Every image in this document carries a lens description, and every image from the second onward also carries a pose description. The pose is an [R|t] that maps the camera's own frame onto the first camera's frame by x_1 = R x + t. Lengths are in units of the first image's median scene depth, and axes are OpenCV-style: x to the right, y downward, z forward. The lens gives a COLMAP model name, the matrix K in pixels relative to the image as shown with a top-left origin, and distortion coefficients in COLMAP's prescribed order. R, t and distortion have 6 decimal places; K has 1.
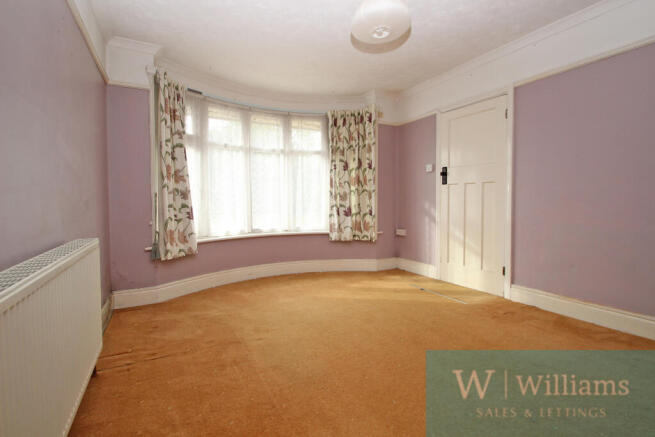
lens RADIAL K [[306.8, 0, 328.1], [0, 306.8, 209.9], [0, 0, 1]] dist [0.000299, -0.000038]
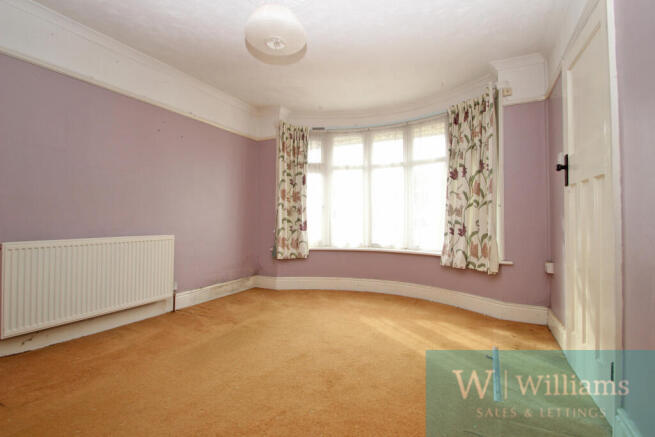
lens RADIAL K [[306.8, 0, 328.1], [0, 306.8, 209.9], [0, 0, 1]] dist [0.000299, -0.000038]
pose [[0.565981, -0.013262, -0.824312, 0.525206], [-0.027231, 0.999024, -0.034770, -0.010059], [0.823968, 0.042126, 0.565068, 0.291279]]
